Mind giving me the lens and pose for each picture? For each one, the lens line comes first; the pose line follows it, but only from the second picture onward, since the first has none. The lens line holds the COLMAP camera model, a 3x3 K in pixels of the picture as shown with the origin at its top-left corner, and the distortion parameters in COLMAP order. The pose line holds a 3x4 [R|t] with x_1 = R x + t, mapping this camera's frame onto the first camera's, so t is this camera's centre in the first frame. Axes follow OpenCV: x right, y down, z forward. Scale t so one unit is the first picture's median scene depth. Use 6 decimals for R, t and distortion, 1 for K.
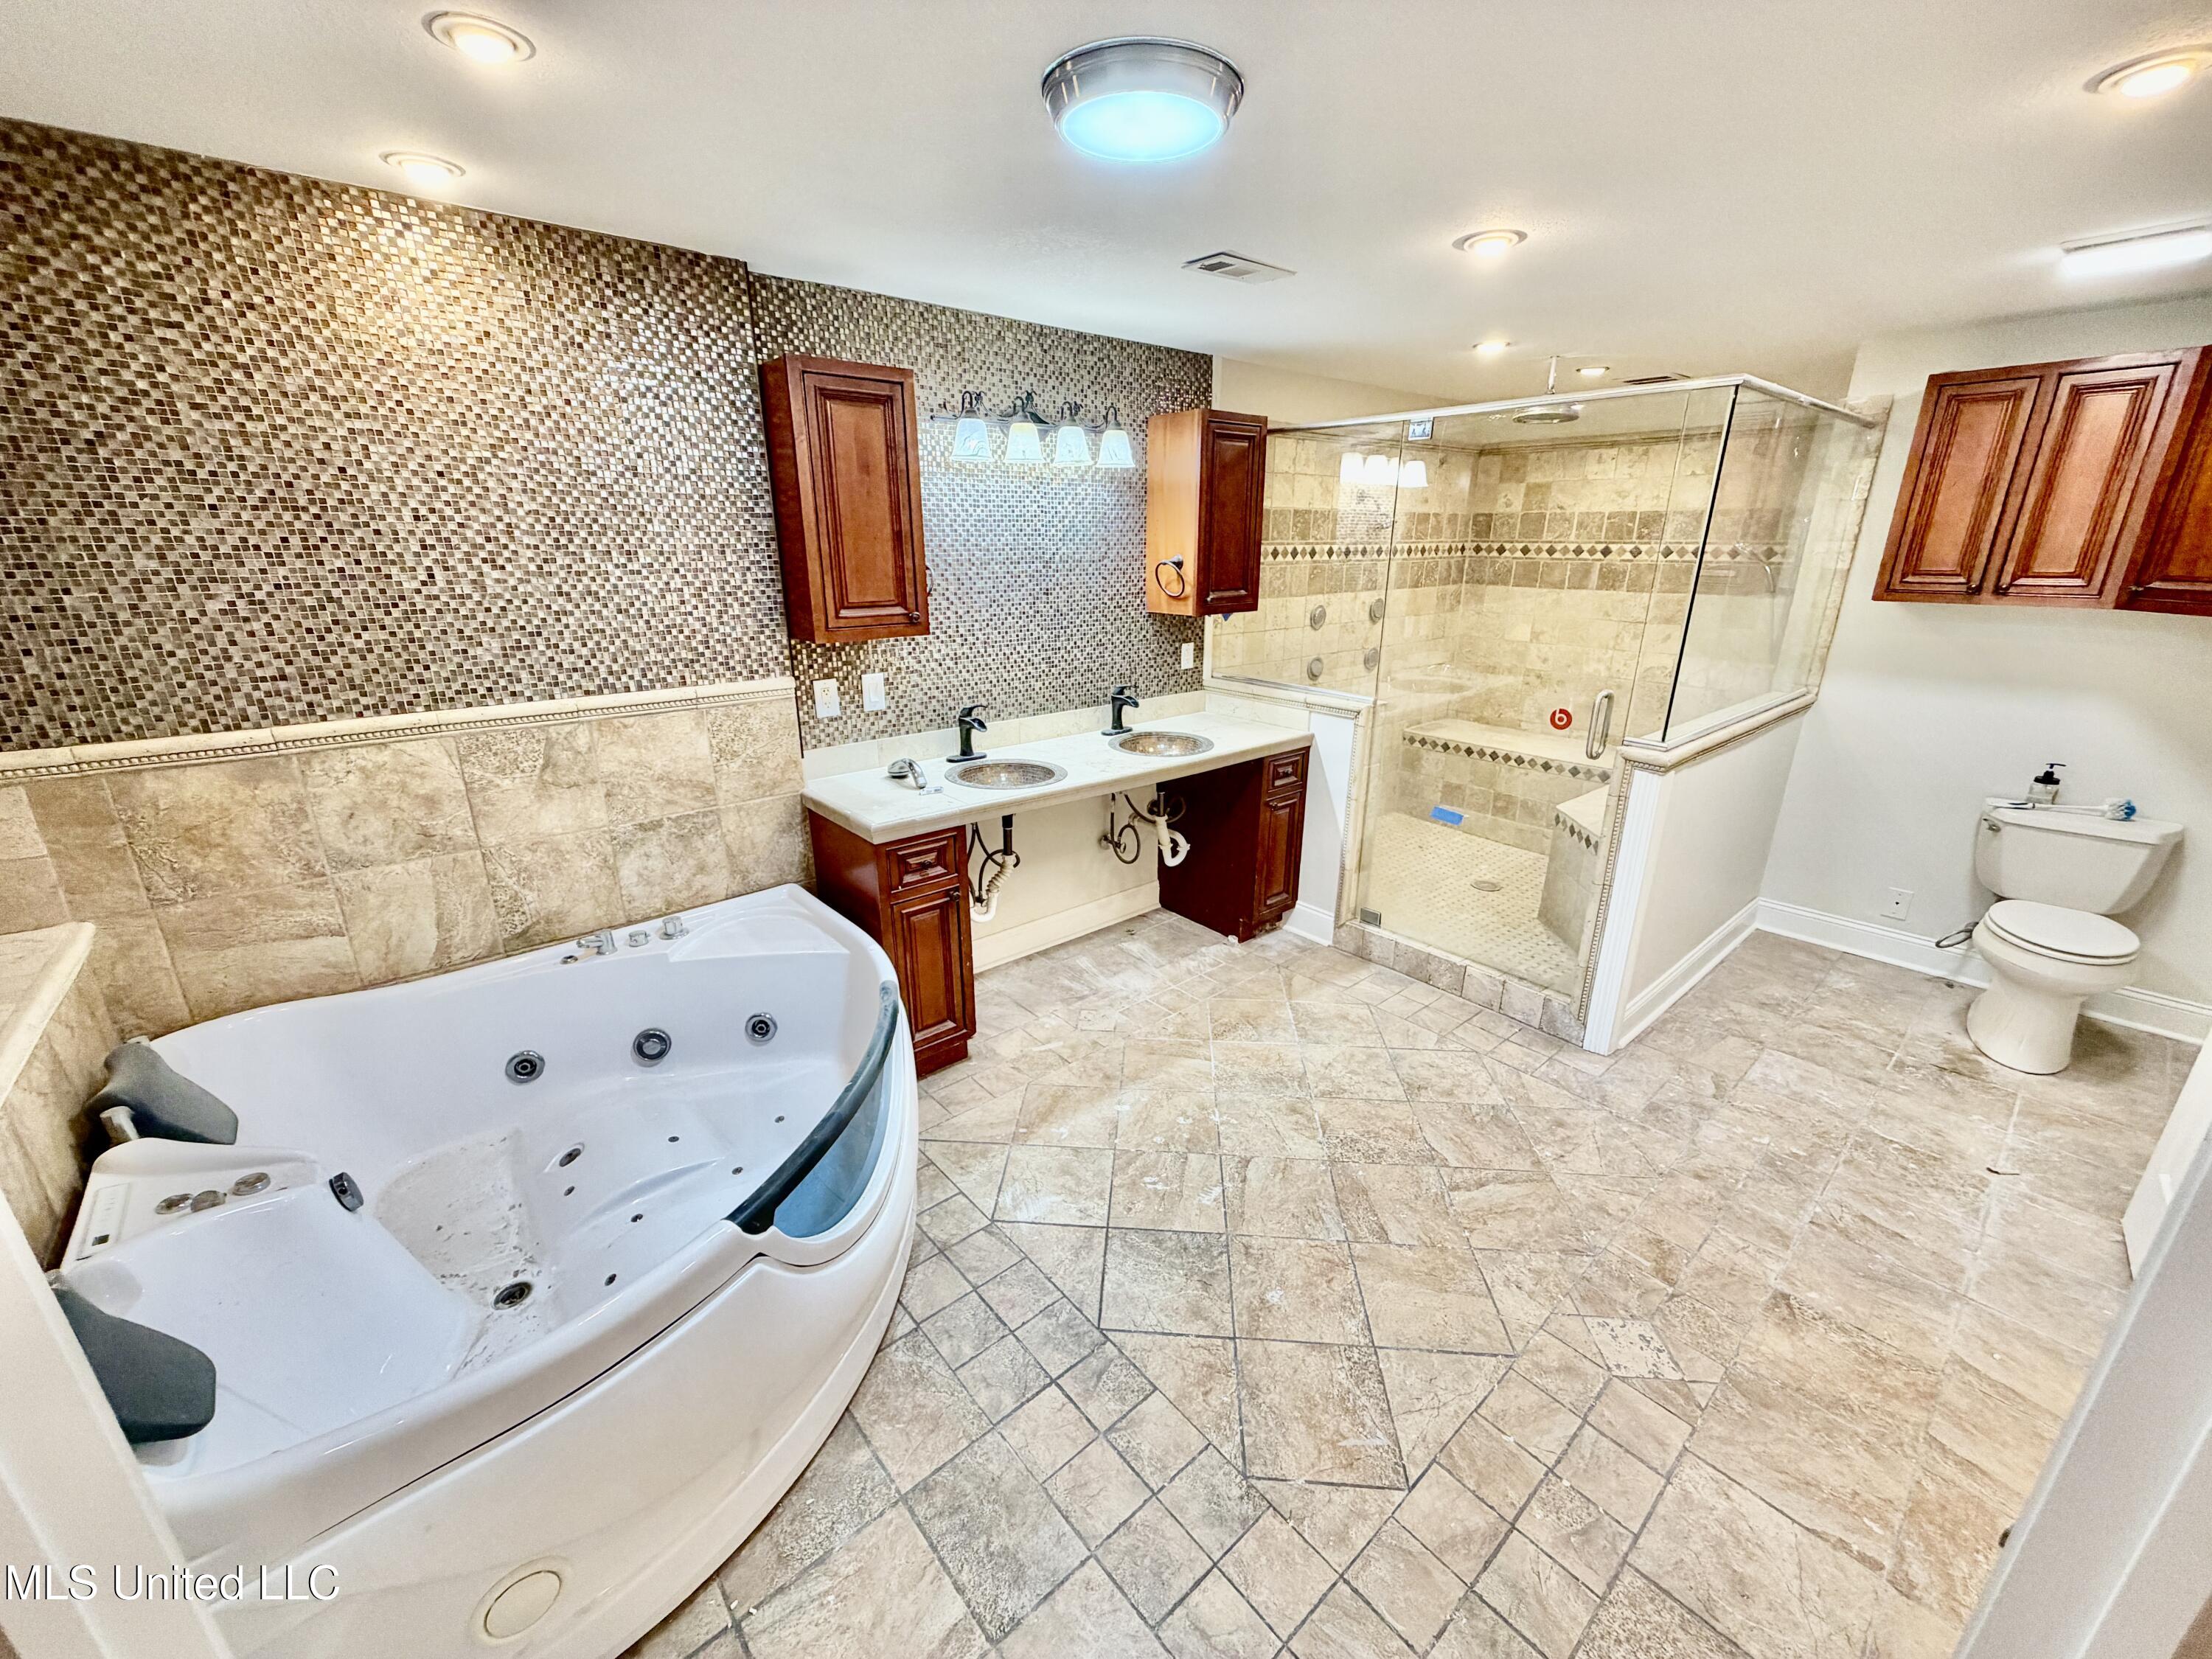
lens RADIAL K [[882.4, 0, 1098.4], [0, 882.4, 830.6], [0, 0, 1]] dist [0.002168, -0.000161]
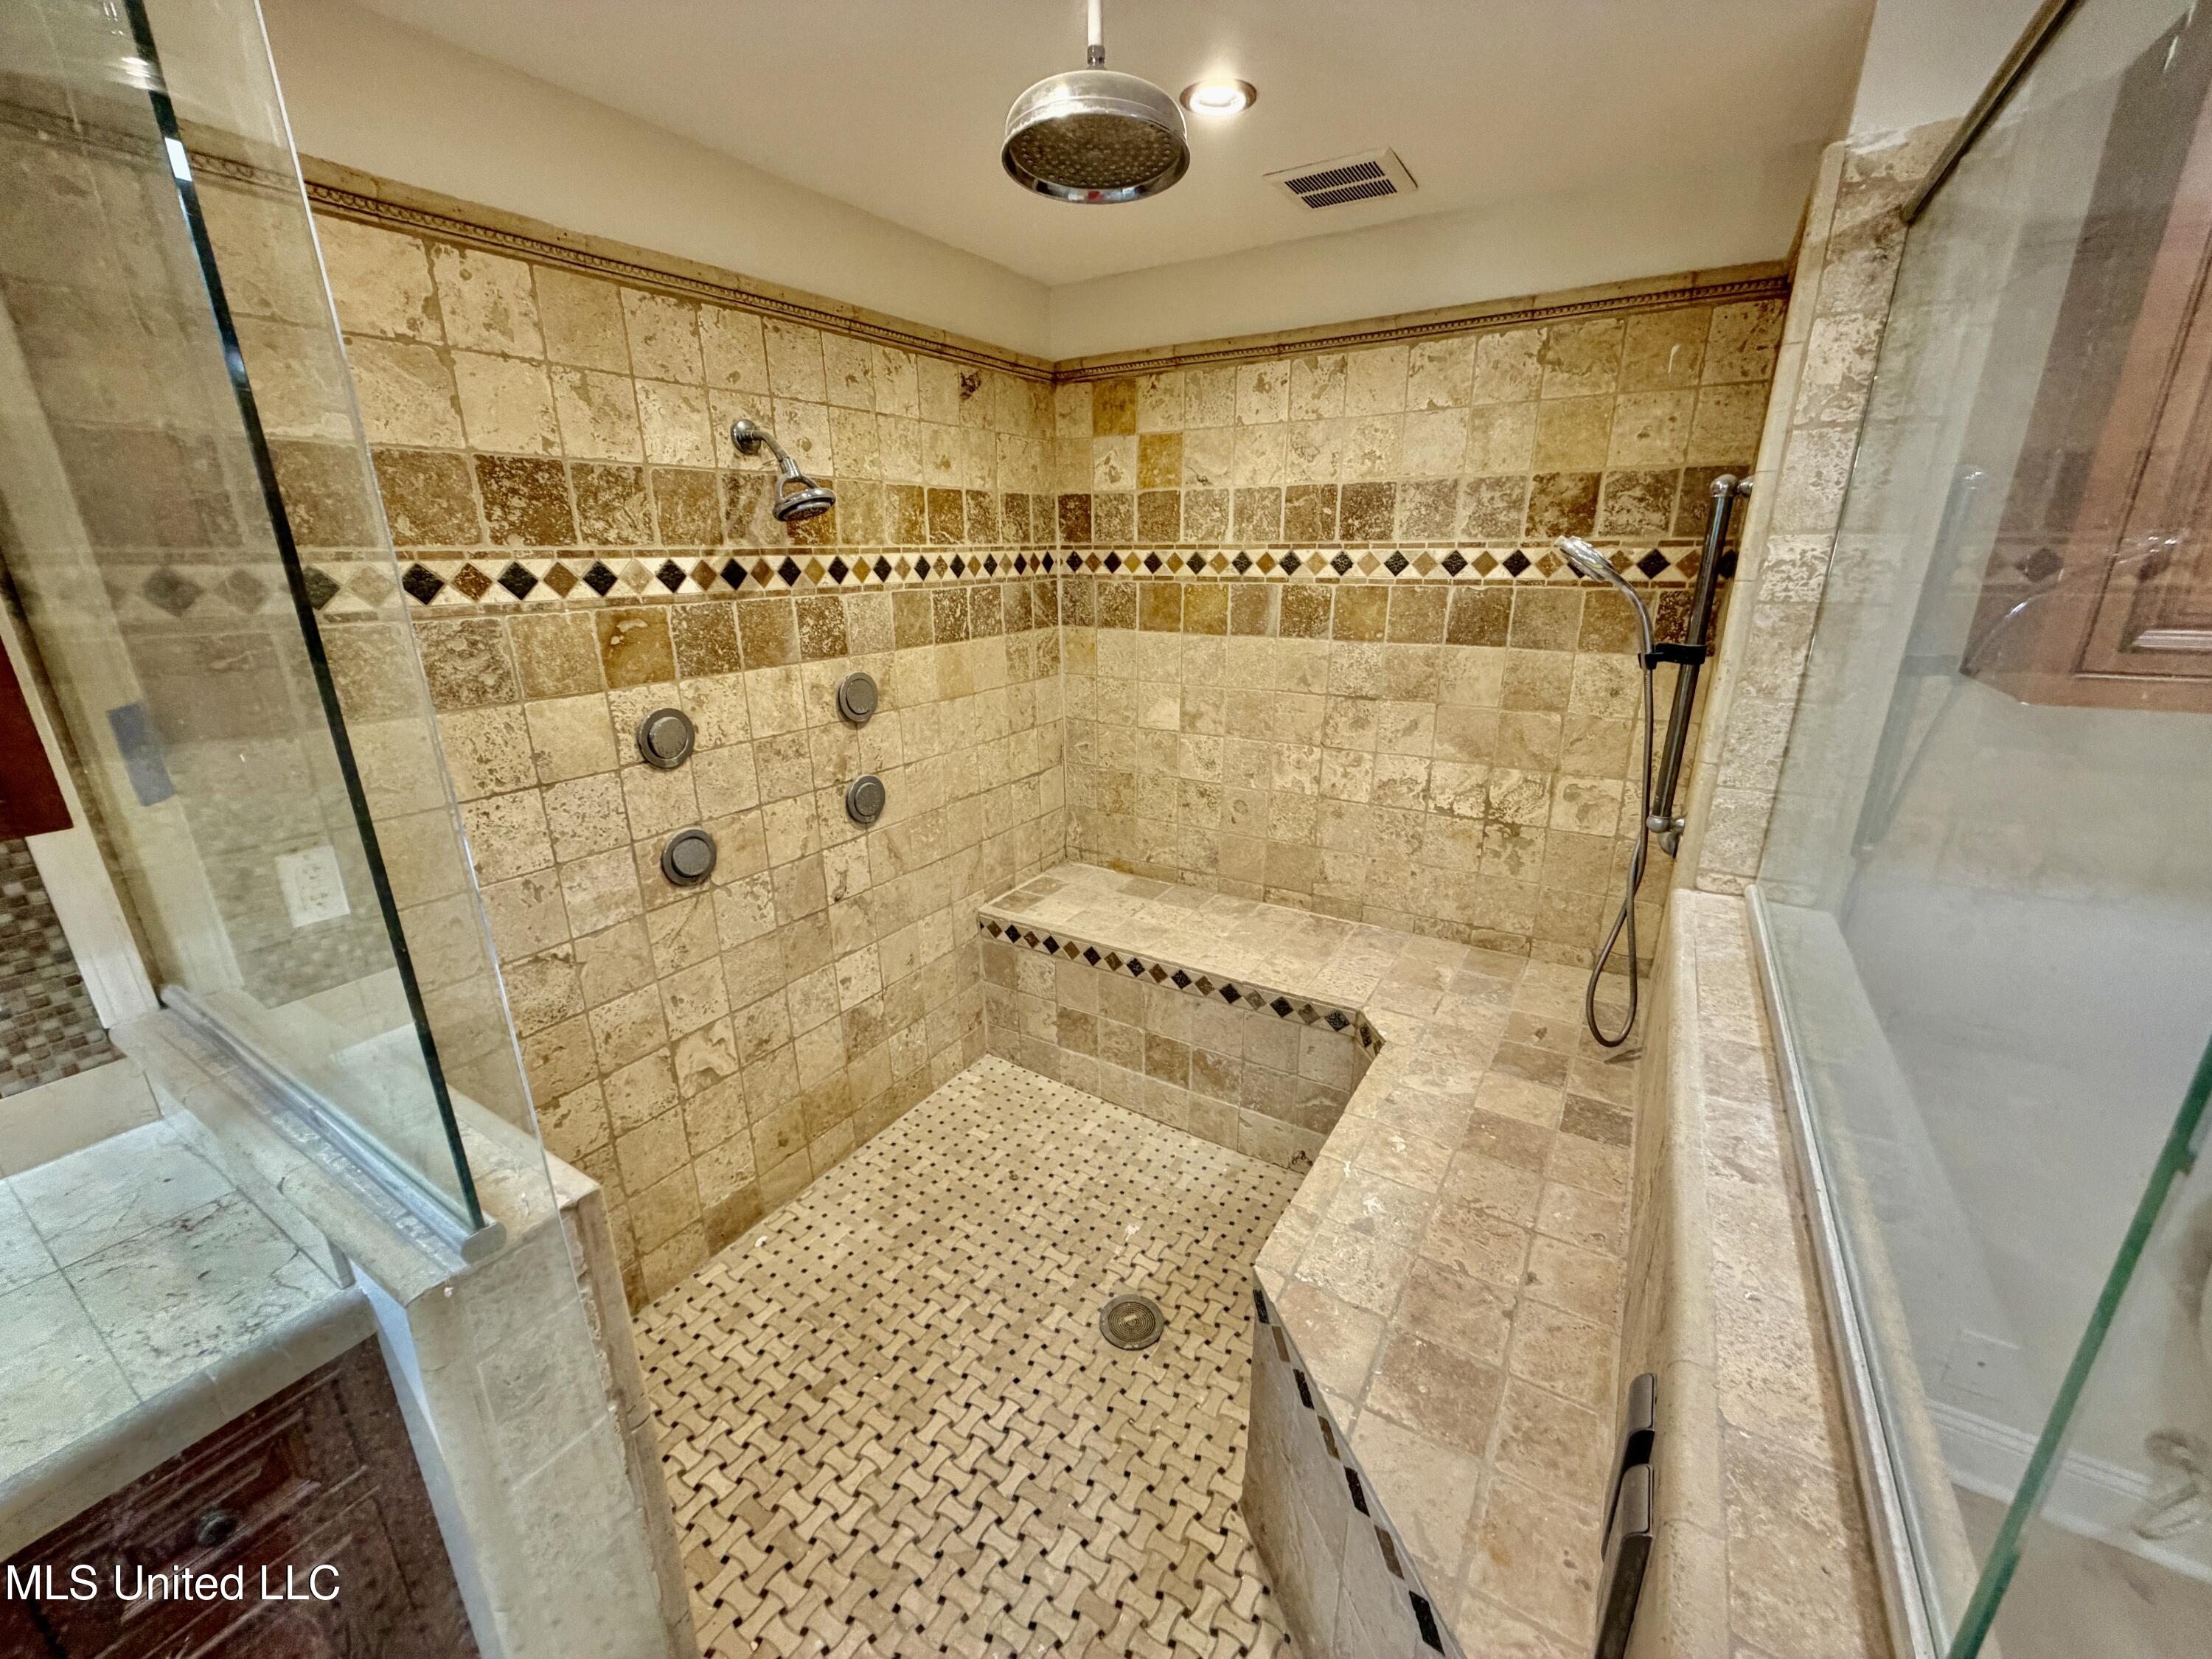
lens RADIAL K [[882.4, 0, 1100.6], [0, 882.4, 830.6], [0, 0, 1]] dist [0.002168, -0.000161]
pose [[0.950860, -0.102861, 0.292035, 0.288854], [0.106900, 0.994267, 0.002137, -0.165832], [-0.290581, 0.029187, 0.956405, 0.518702]]
